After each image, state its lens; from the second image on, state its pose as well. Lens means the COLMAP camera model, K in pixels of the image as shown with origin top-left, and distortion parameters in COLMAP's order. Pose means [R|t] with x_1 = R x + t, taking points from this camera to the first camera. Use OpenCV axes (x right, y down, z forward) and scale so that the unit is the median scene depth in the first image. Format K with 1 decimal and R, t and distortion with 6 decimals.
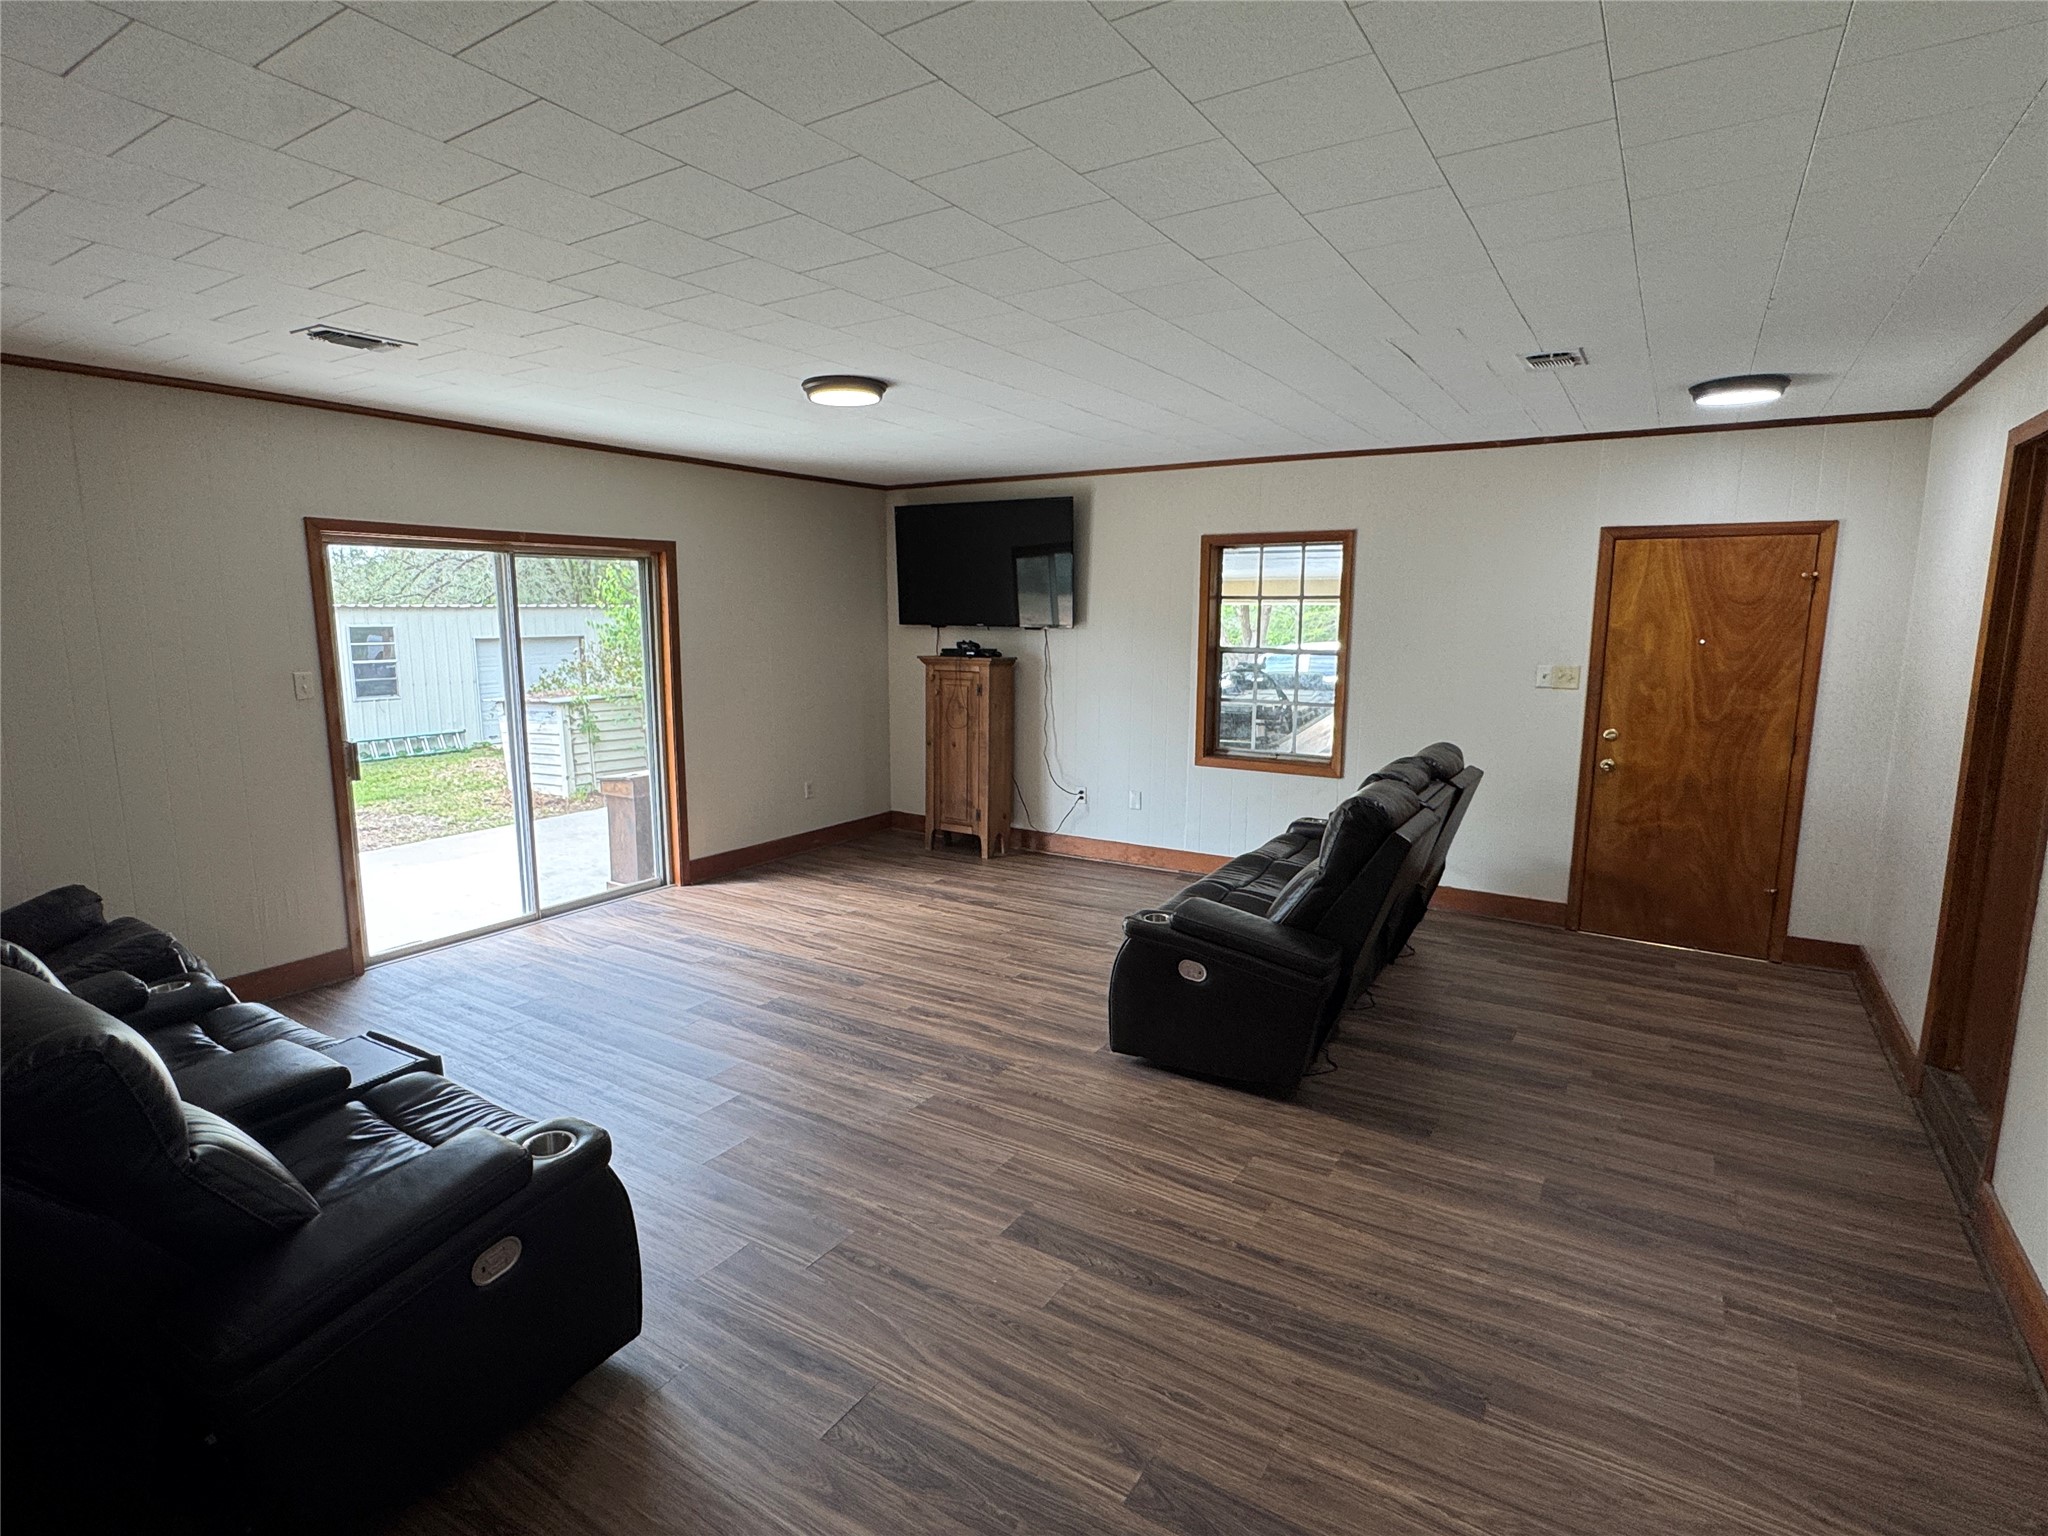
lens RADIAL K [[1041.7, 0, 1024.0], [0, 1041.7, 768.0], [0, 0, 1]] dist [0.002125, 0.000695]
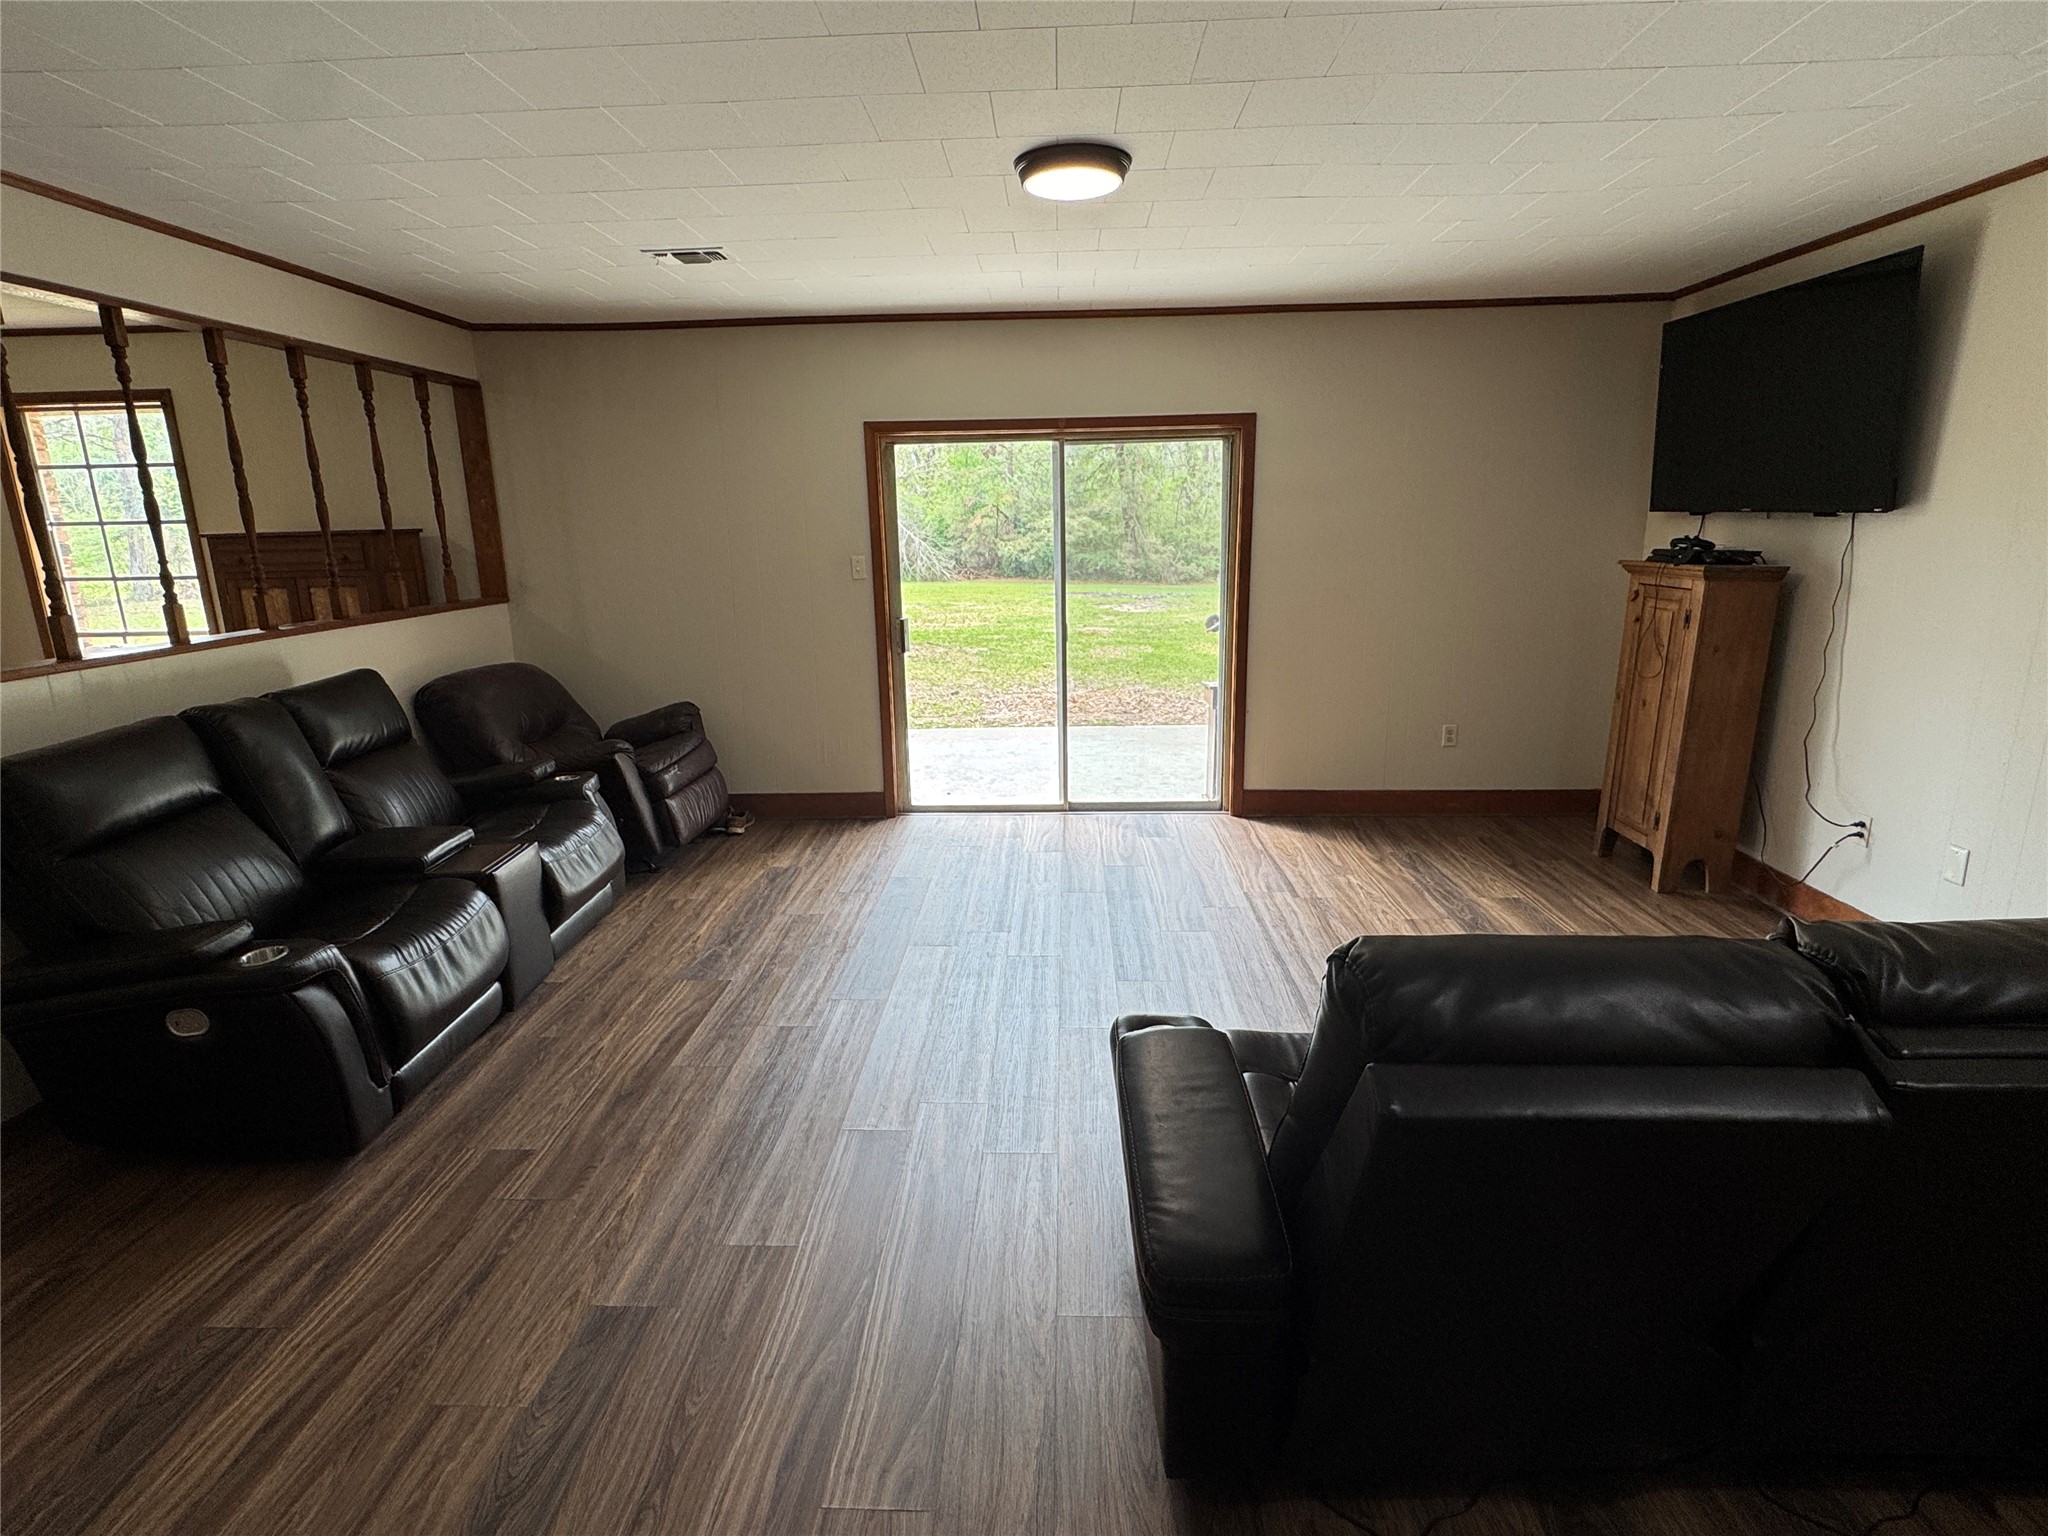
lens RADIAL K [[1041.7, 0, 1024.0], [0, 1041.7, 768.0], [0, 0, 1]] dist [0.002125, 0.000695]
pose [[0.501292, 0.197043, -0.842544, 0.362458], [-0.112607, 0.980301, 0.162261, -0.056105], [0.857920, 0.013536, 0.513605, 0.445547]]
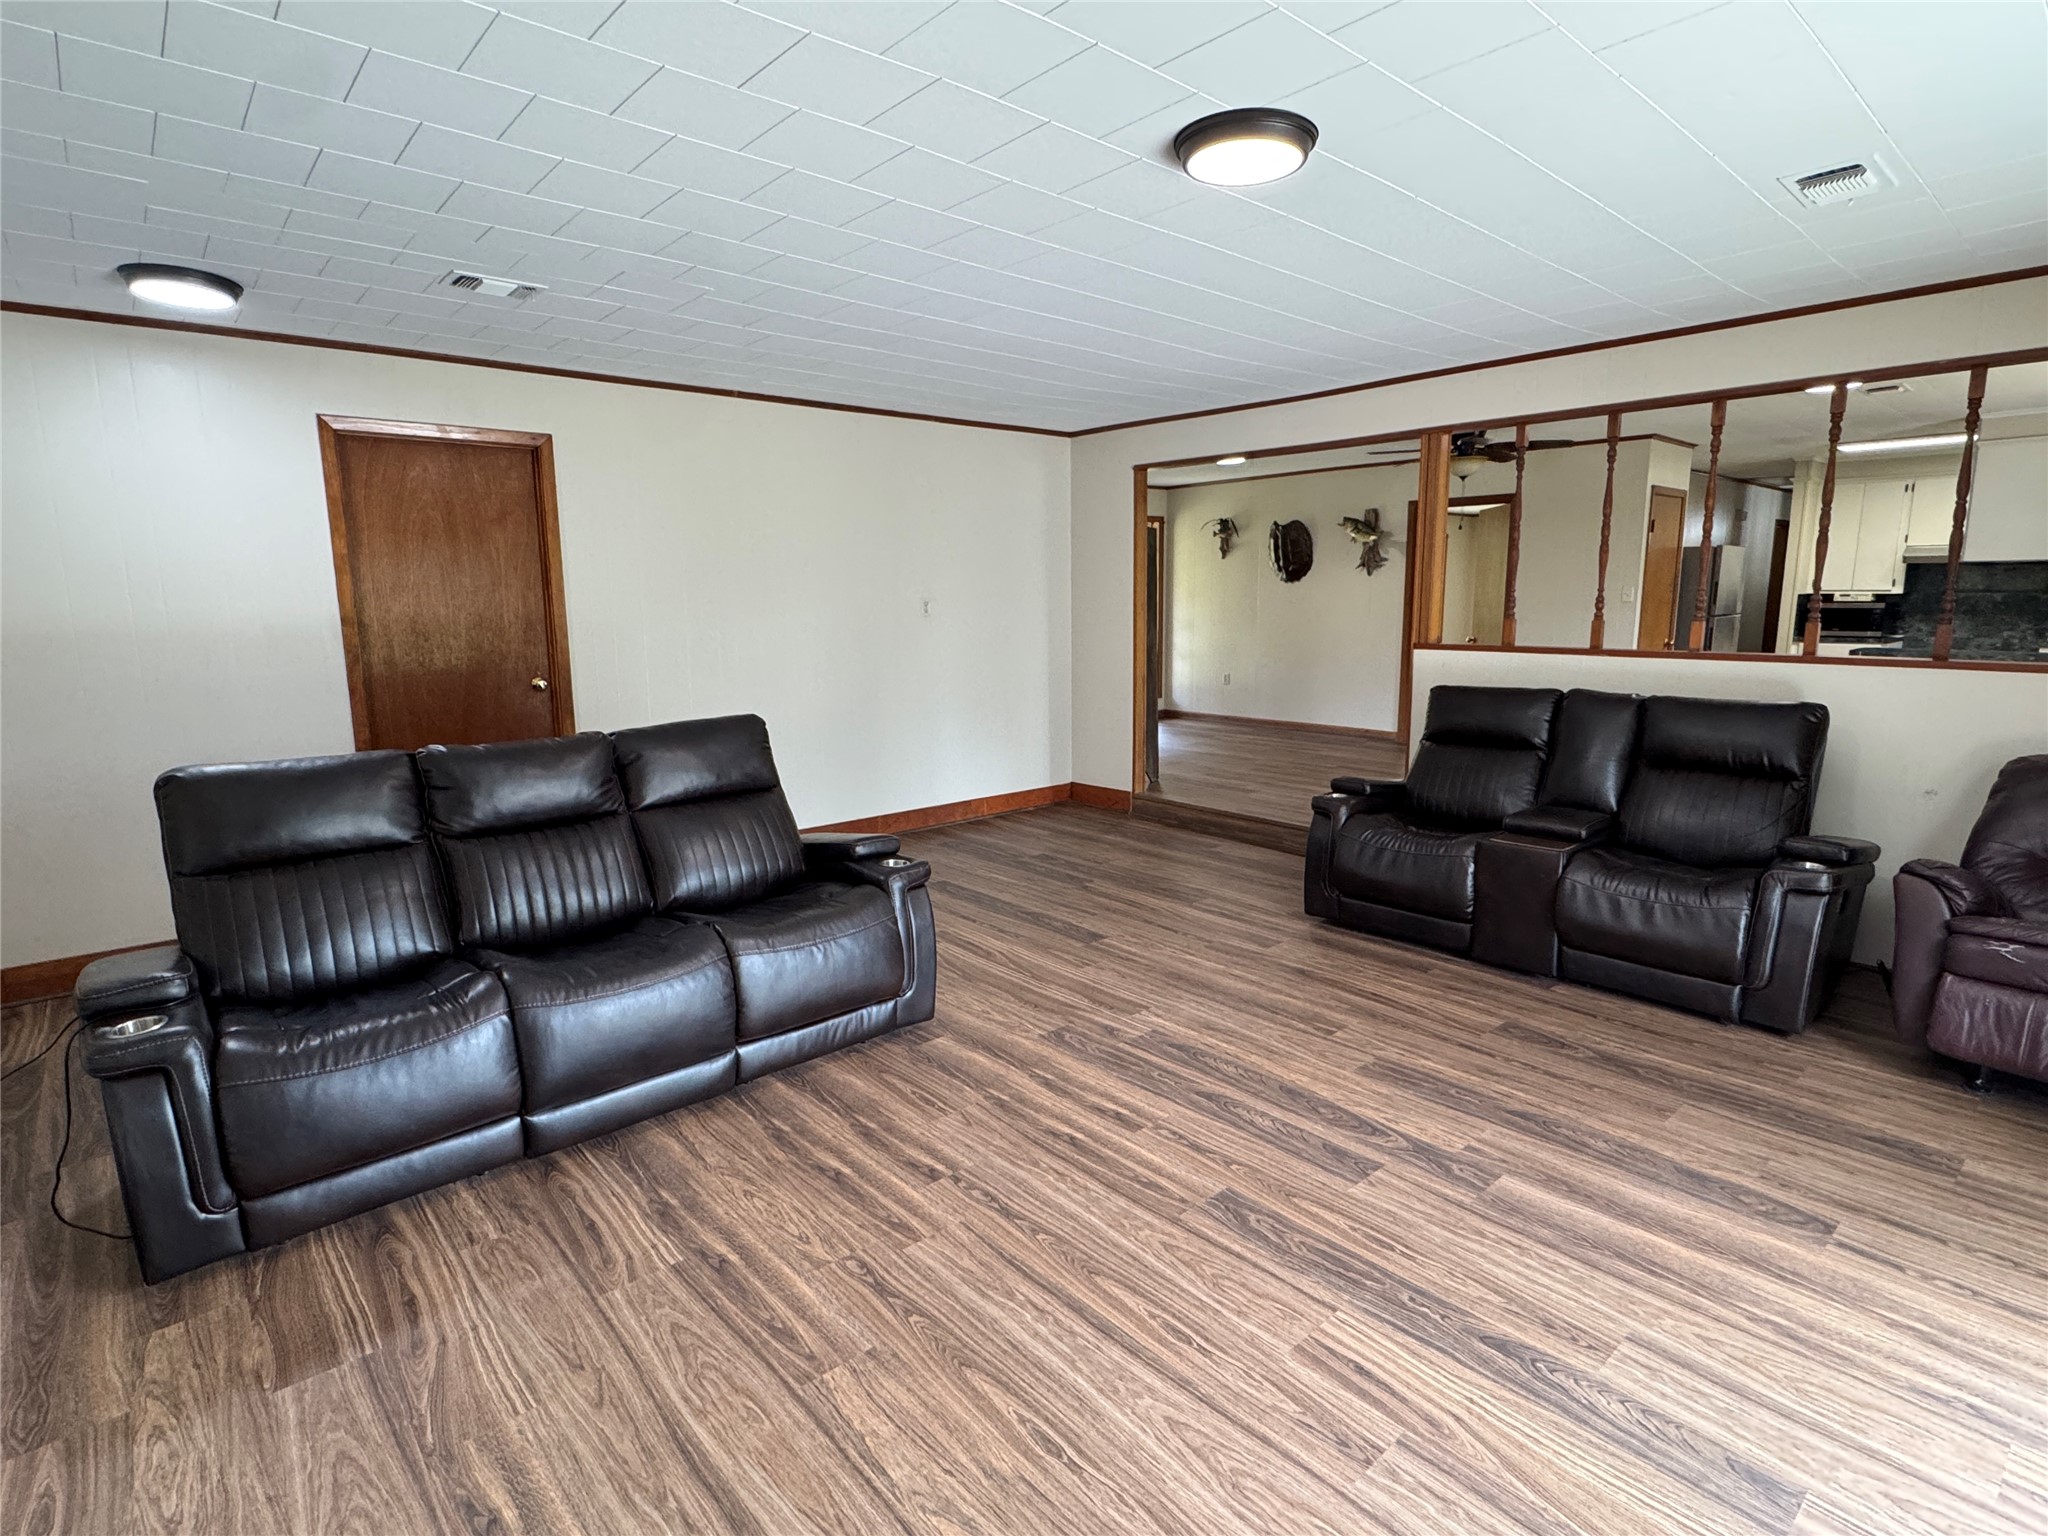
lens RADIAL K [[1041.7, 0, 1024.0], [0, 1041.7, 768.0], [0, 0, 1]] dist [0.002125, 0.000695]
pose [[-0.959528, -0.047347, 0.277605, -0.168743], [0.042767, 0.949832, 0.309822, -0.157277], [-0.278348, 0.309155, -0.909366, 1.234078]]
